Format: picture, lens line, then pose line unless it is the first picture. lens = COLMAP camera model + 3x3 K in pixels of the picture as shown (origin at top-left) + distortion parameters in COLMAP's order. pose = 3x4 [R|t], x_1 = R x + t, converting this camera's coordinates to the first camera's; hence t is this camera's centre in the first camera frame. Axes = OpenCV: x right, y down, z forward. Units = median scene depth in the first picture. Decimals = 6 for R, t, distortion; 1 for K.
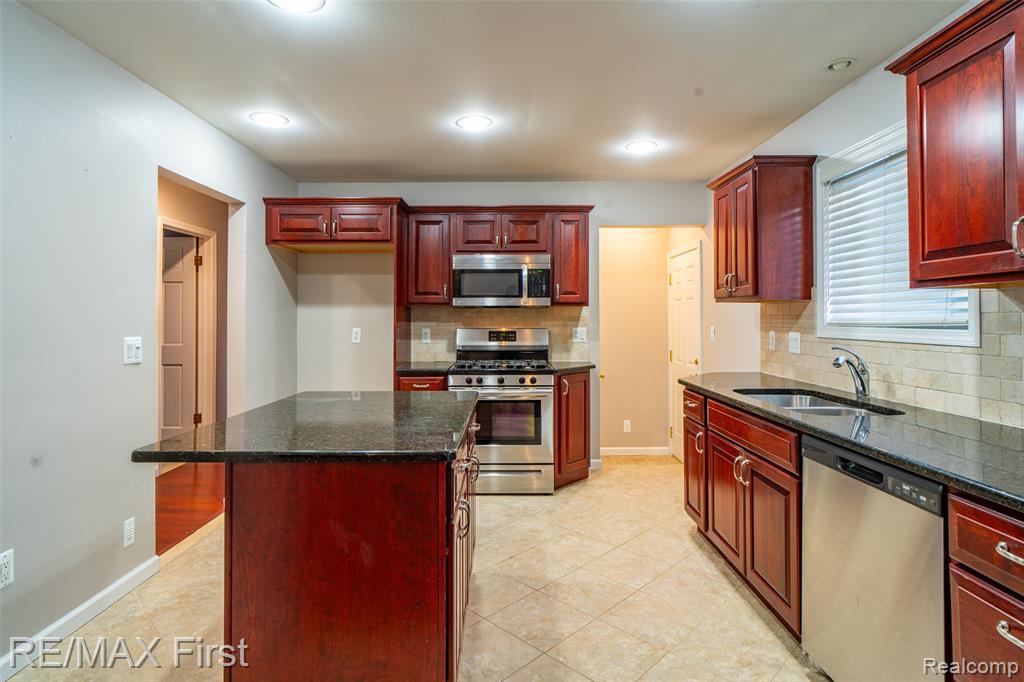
lens RADIAL K [[531.1, 0, 510.1], [0, 531.1, 311.5], [0, 0, 1]] dist [-0.003757, 0.002255]
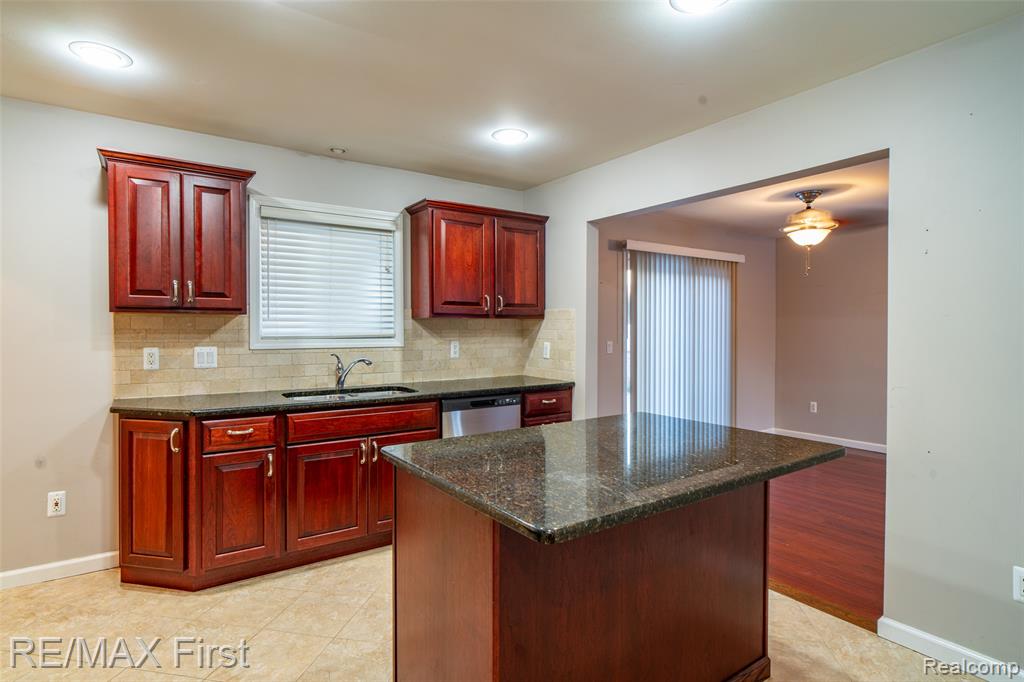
lens RADIAL K [[531.1, 0, 505.3], [0, 531.1, 338.9], [0, 0, 1]] dist [-0.003757, 0.002255]
pose [[-0.558416, -0.015911, 0.829408, -0.768441], [-0.012844, 0.999862, 0.010534, 0.008728], [-0.829461, -0.004770, -0.558544, 1.388429]]
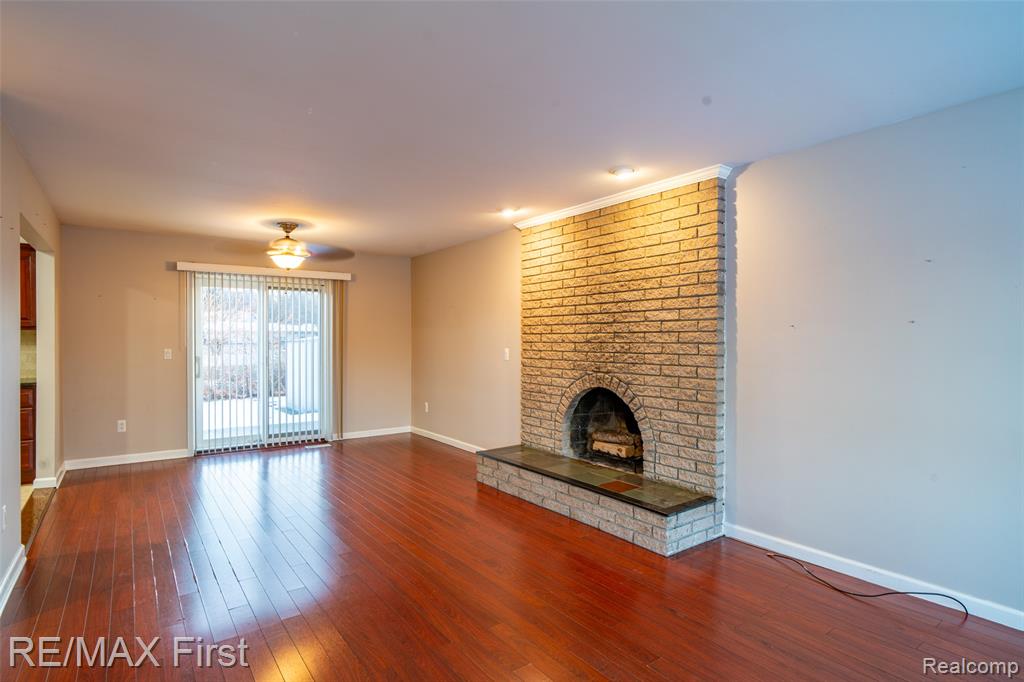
lens RADIAL K [[531.1, 0, 514.5], [0, 531.1, 343.7], [0, 0, 1]] dist [-0.003757, 0.002255]
pose [[-0.591571, -0.008138, 0.806212, -2.111209], [-0.013003, 0.999915, 0.000552, -0.009218], [-0.806148, -0.010157, -0.591626, 0.077128]]
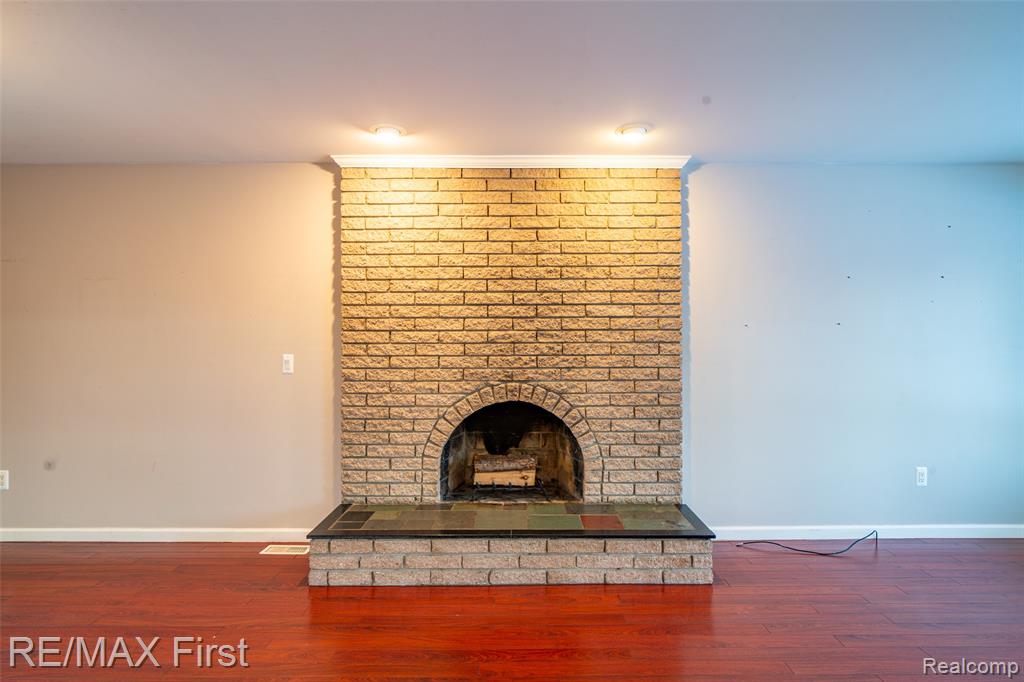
lens RADIAL K [[531.1, 0, 526.7], [0, 531.1, 339.9], [0, 0, 1]] dist [-0.003757, 0.002255]
pose [[-0.999995, 0.001217, -0.002829, -0.879348], [0.001242, 0.999960, -0.008908, -0.010884], [0.002818, -0.008911, -0.999956, 0.157267]]
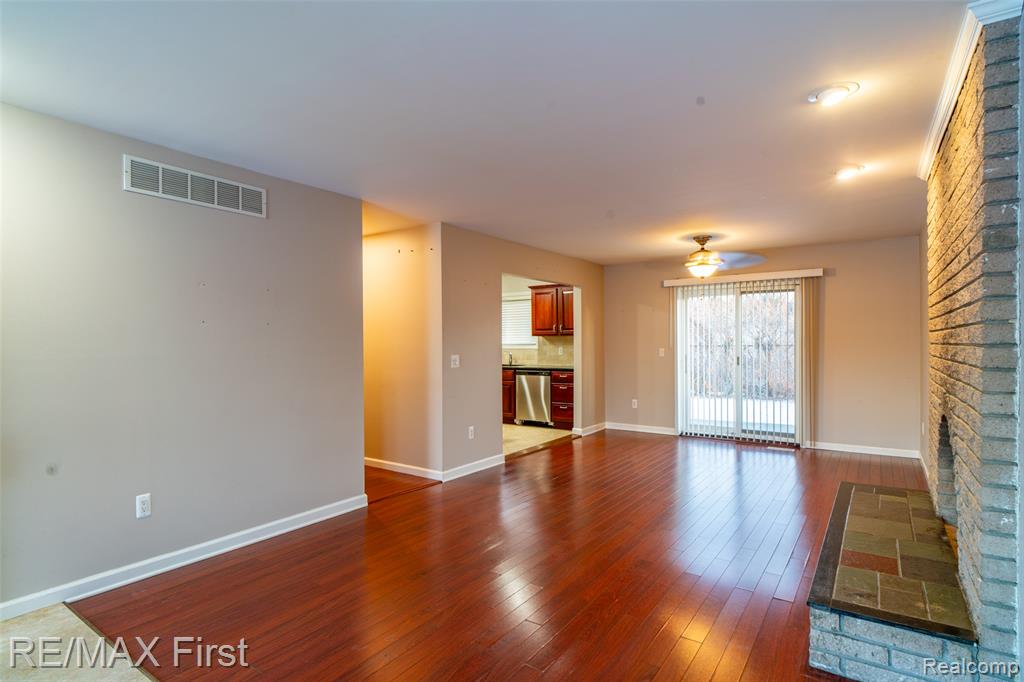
lens RADIAL K [[531.1, 0, 521.8], [0, 531.1, 342.5], [0, 0, 1]] dist [-0.003757, 0.002255]
pose [[0.568305, -0.004455, 0.822806, -2.267215], [-0.005932, 0.999937, 0.009511, -0.023461], [-0.822797, -0.010286, 0.568243, -1.134102]]
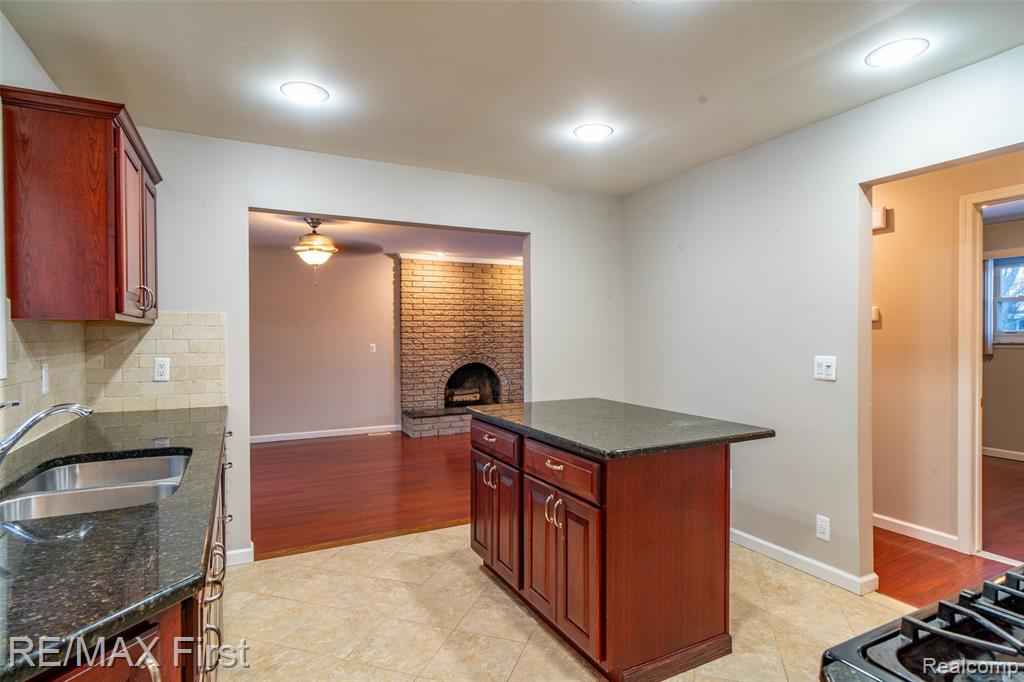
lens RADIAL K [[531.1, 0, 513.1], [0, 531.1, 341.6], [0, 0, 1]] dist [-0.003757, 0.002255]
pose [[-0.891370, 0.012042, -0.453115, 0.388496], [0.013024, 0.999915, 0.000954, 0.008491], [0.453088, -0.005051, -0.891451, 1.739062]]
